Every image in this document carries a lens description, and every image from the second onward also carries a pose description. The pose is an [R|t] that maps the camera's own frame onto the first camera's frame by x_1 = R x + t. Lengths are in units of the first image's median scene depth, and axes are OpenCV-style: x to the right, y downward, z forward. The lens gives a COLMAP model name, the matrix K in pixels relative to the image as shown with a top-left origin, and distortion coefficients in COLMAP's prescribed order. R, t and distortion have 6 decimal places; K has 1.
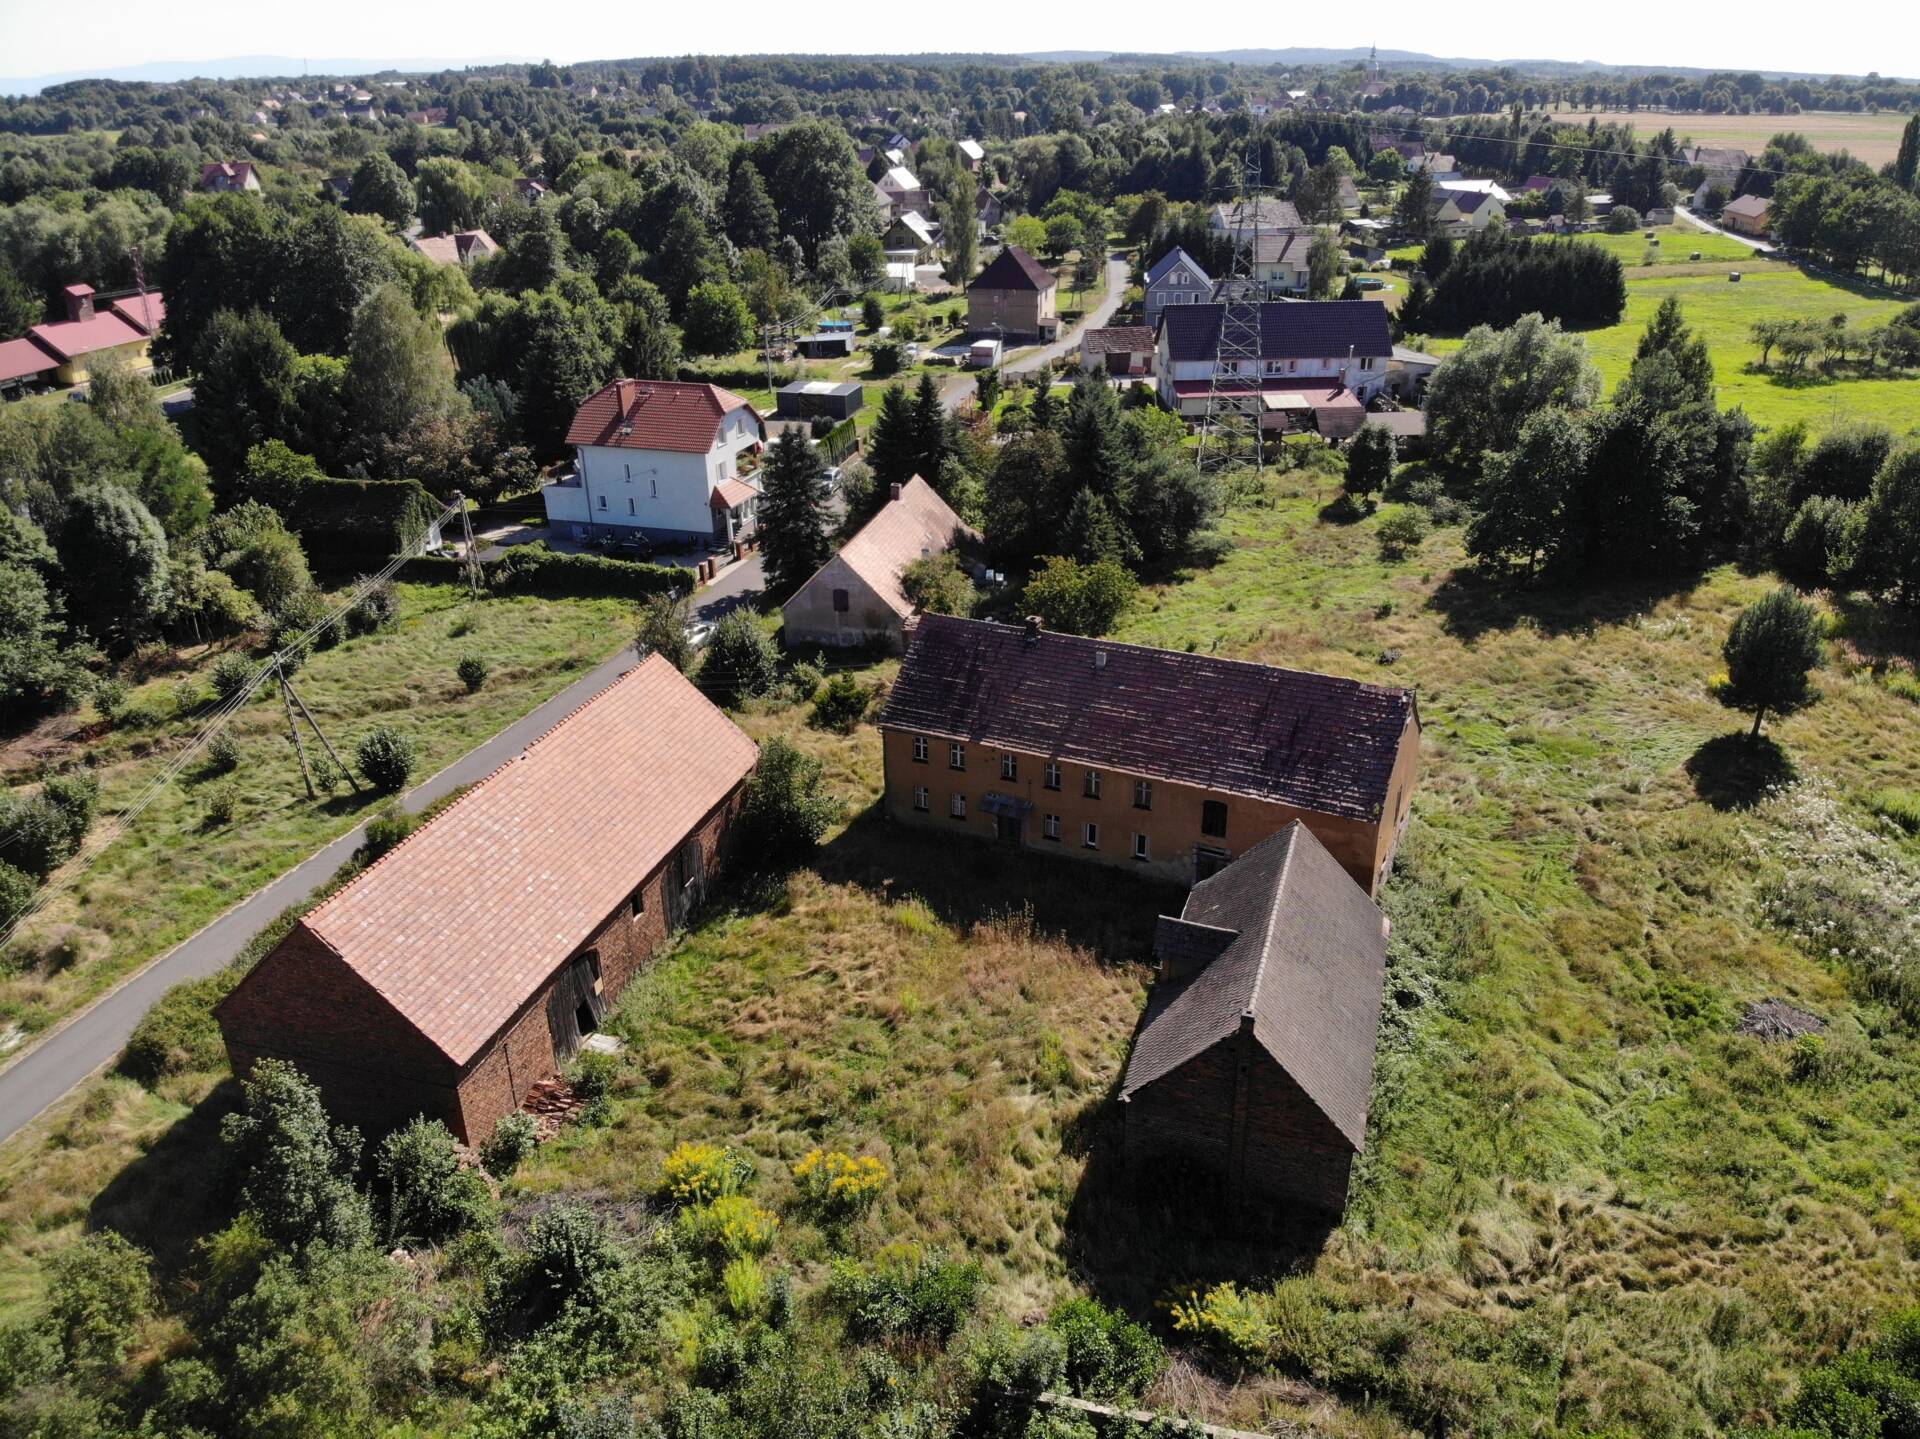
lens RADIAL K [[1375.1, 0, 943.3], [0, 1375.1, 745.6], [0, 0, 1]] dist [0.088081, -0.208038]
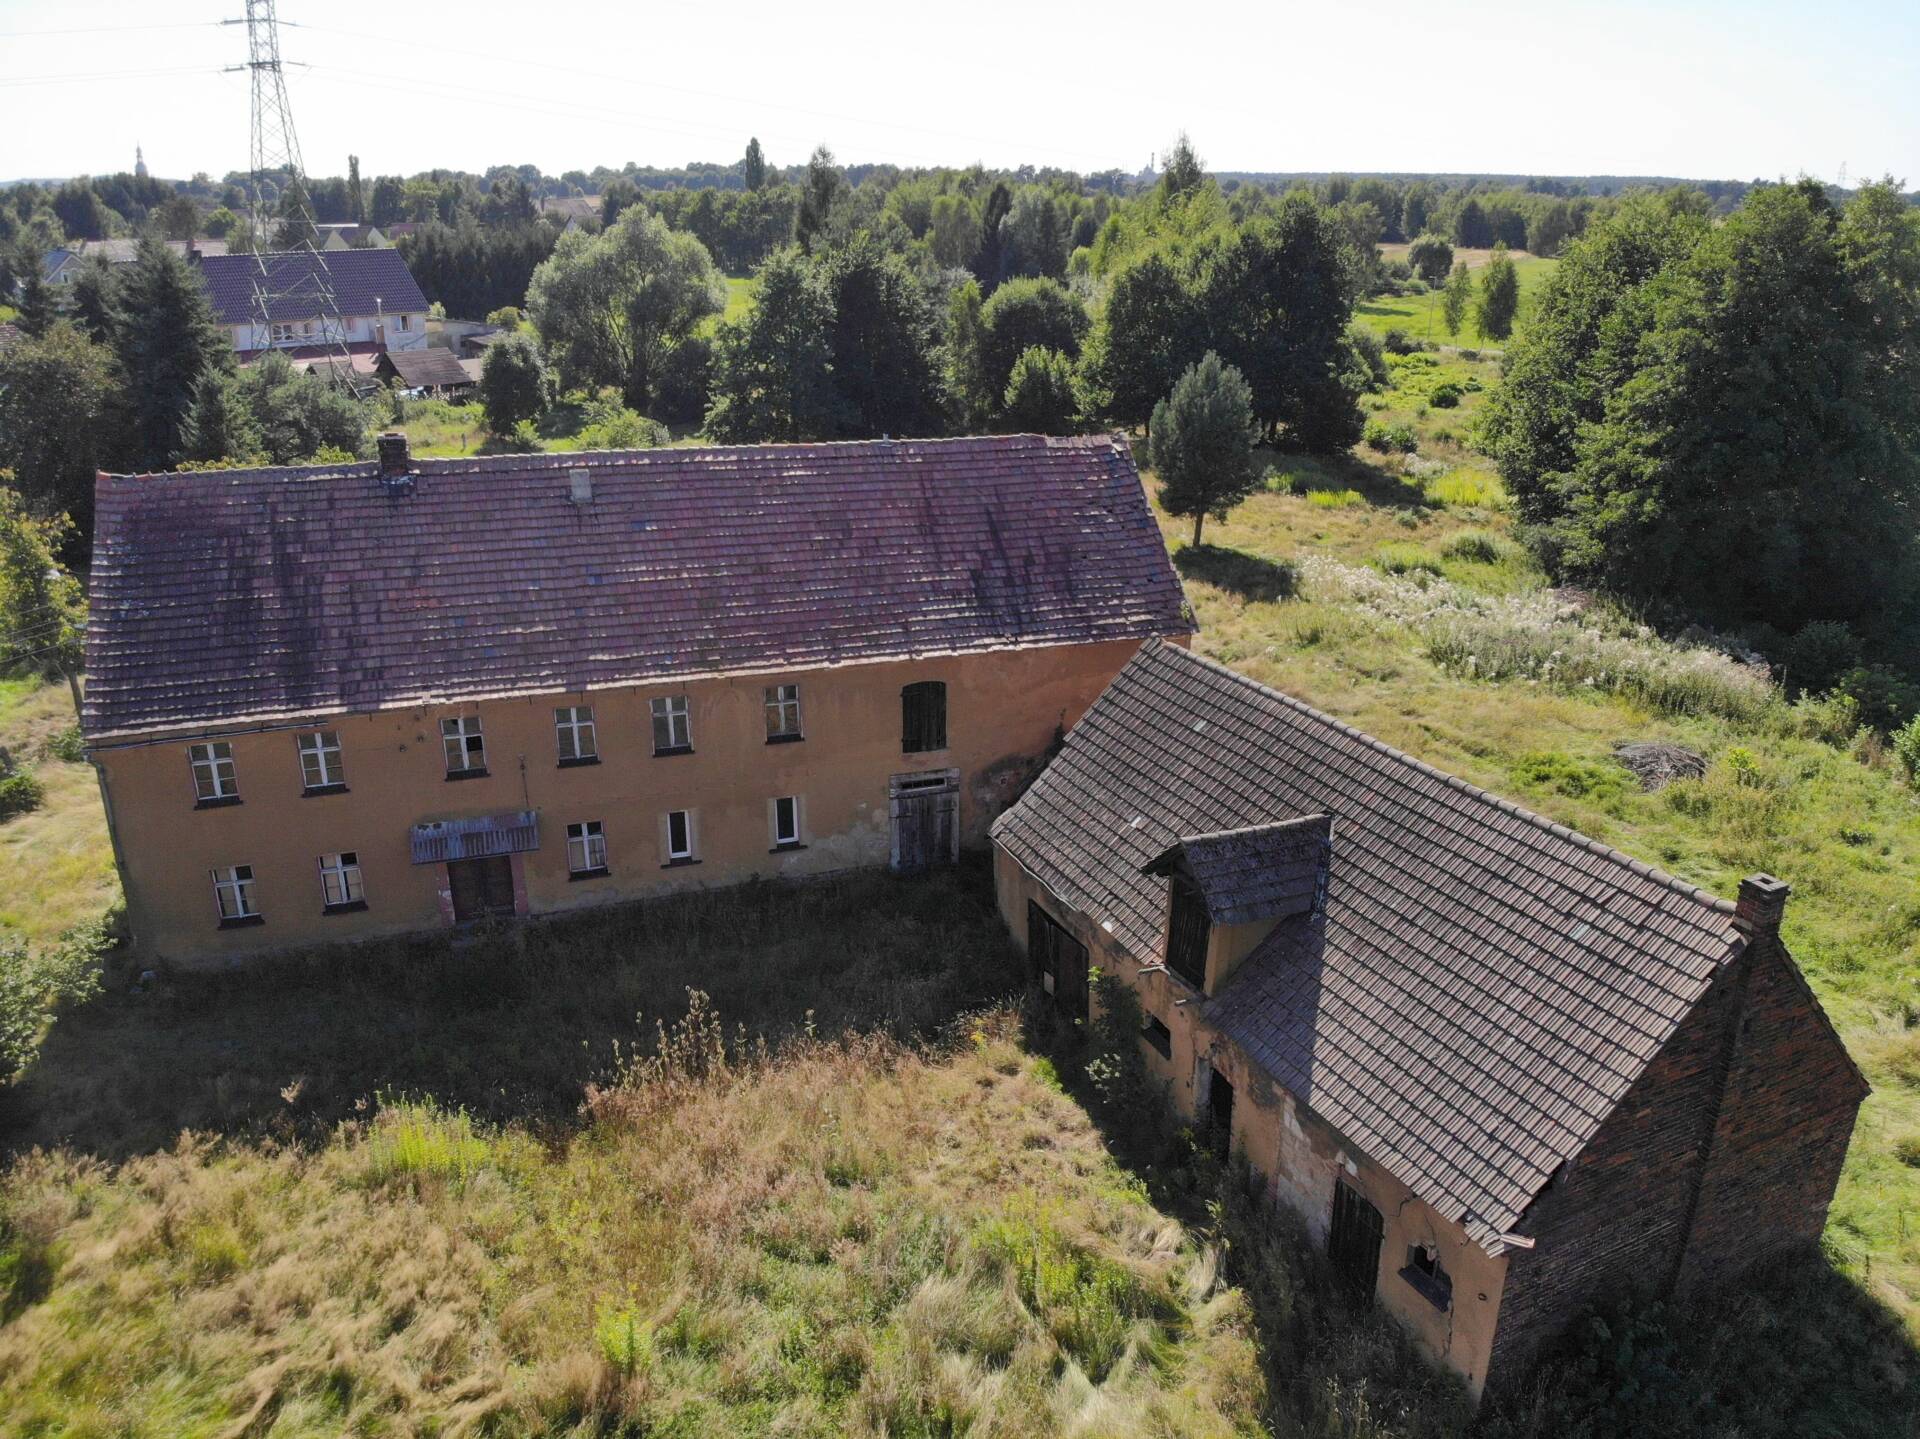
lens RADIAL K [[1406.6, 0, 968.7], [0, 1406.6, 724.9], [0, 0, 1]] dist [0.092046, -0.244527]
pose [[0.699683, -0.224282, 0.678337, -0.157939], [0.290239, 0.956803, 0.016980, 0.052233], [-0.652844, 0.185000, 0.734554, 0.601583]]
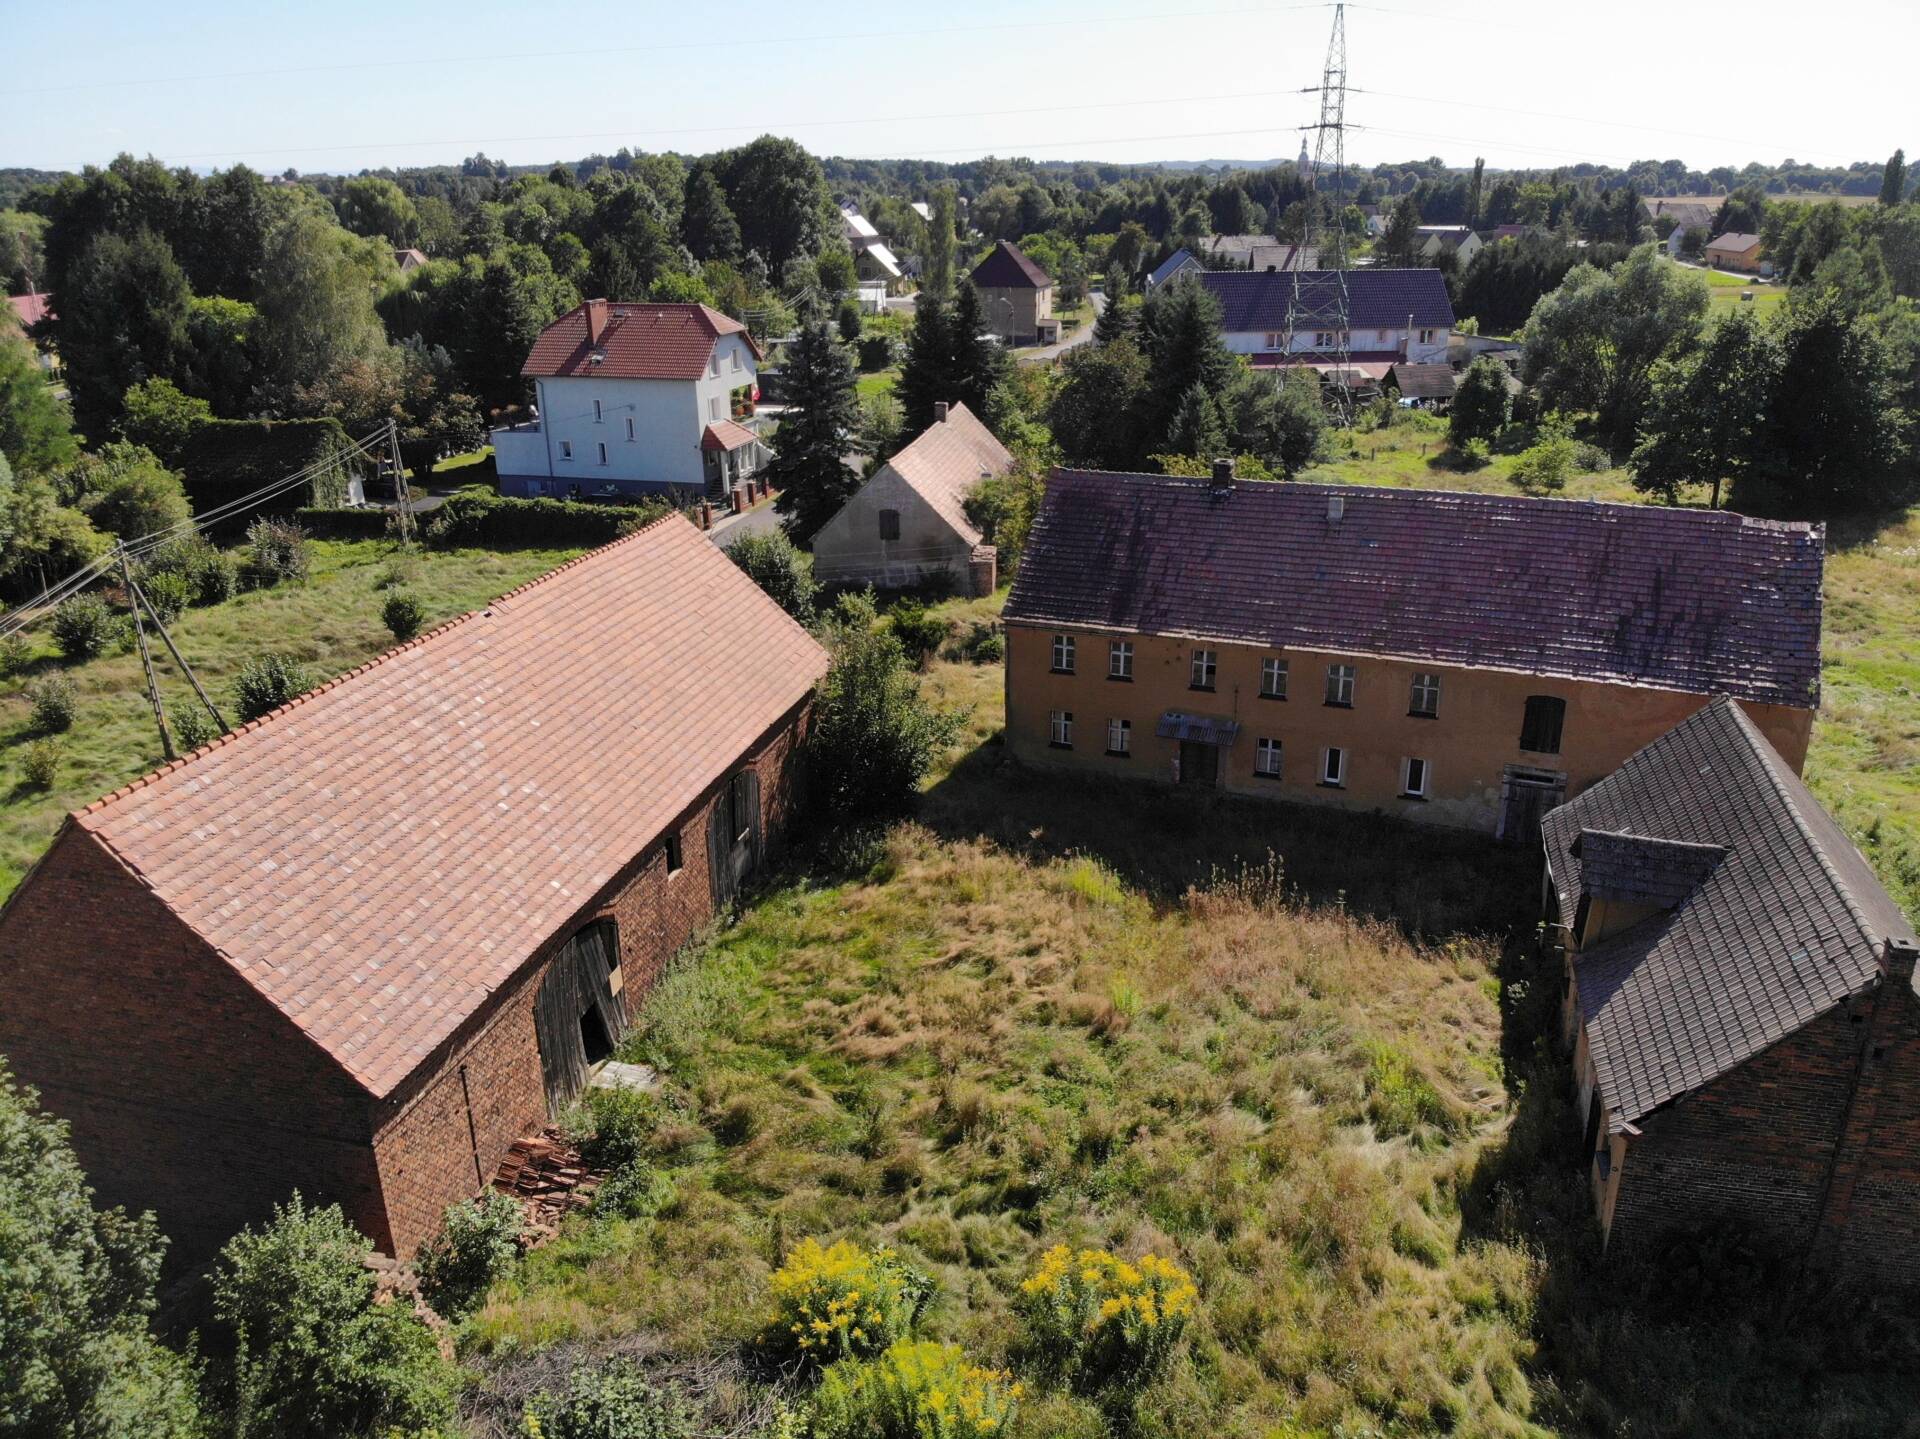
lens RADIAL K [[1375.1, 0, 943.3], [0, 1375.1, 745.6], [0, 0, 1]] dist [0.088081, -0.208038]
pose [[0.998795, -0.013452, 0.047196, -0.122439], [0.016711, 0.997453, -0.069342, 0.105865], [-0.046143, 0.070047, 0.996476, 0.355214]]
